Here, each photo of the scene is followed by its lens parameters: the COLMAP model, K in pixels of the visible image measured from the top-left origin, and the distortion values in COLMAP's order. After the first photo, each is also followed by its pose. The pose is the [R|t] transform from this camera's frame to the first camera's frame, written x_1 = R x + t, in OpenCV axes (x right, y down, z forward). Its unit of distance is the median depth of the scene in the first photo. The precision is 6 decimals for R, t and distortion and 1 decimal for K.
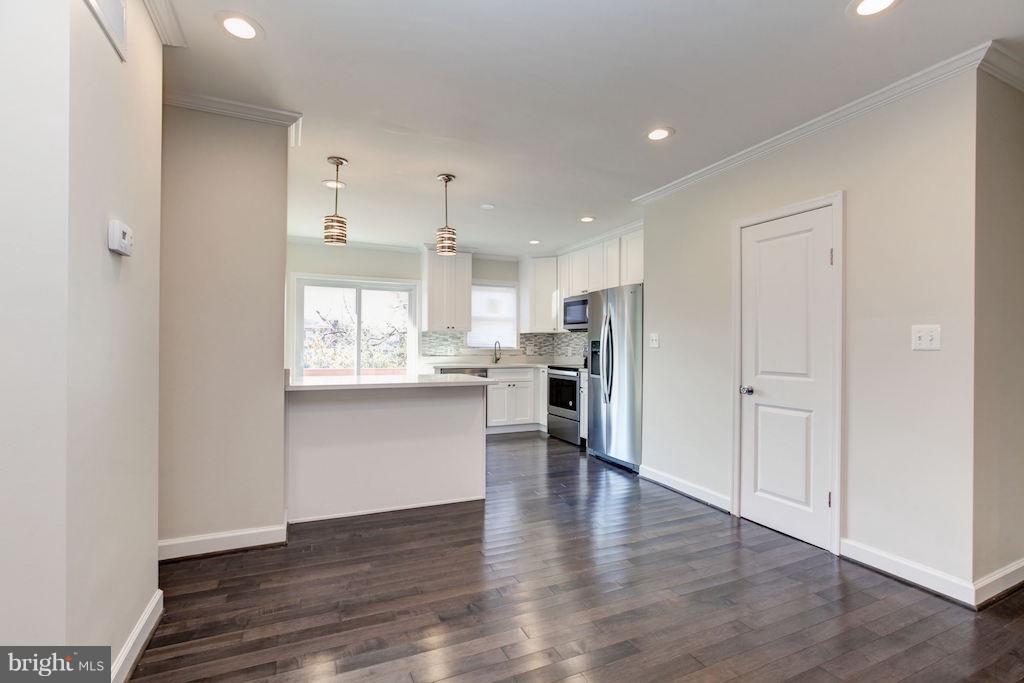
lens RADIAL K [[475.8, 0, 508.4], [0, 475.8, 340.6], [0, 0, 1]] dist [-0.000454, 0.000012]
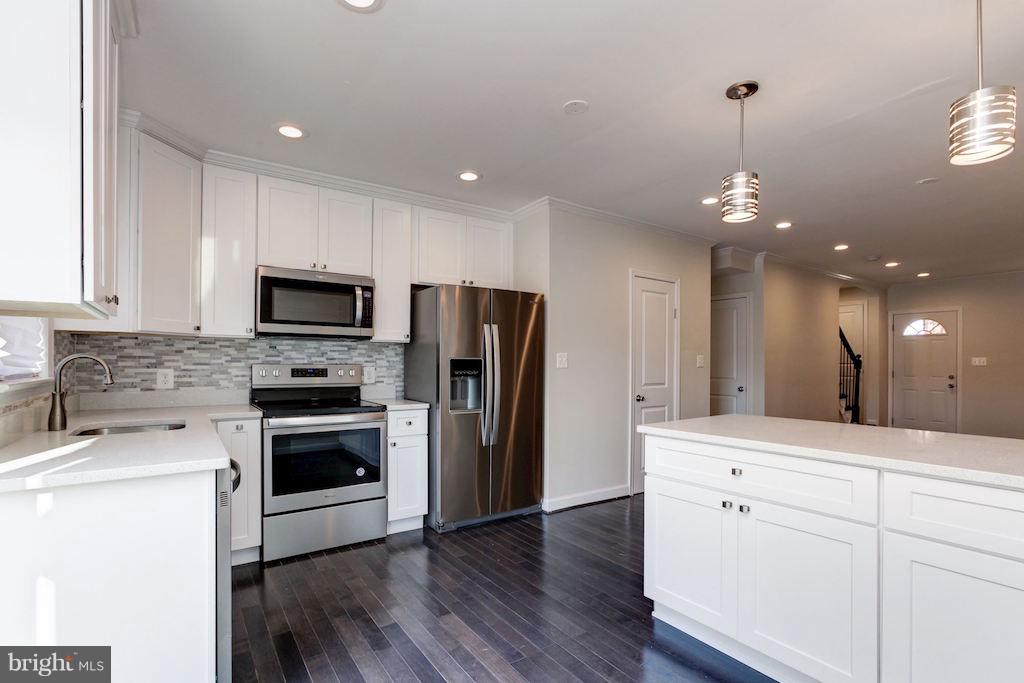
lens RADIAL K [[476.2, 0, 513.2], [0, 476.2, 361.5], [0, 0, 1]] dist [-0.003350, -0.000089]
pose [[-0.196654, -0.004677, 0.980462, -0.388083], [-0.015185, 0.999883, 0.001724, 0.001204], [-0.980355, -0.014549, -0.196702, 0.829075]]
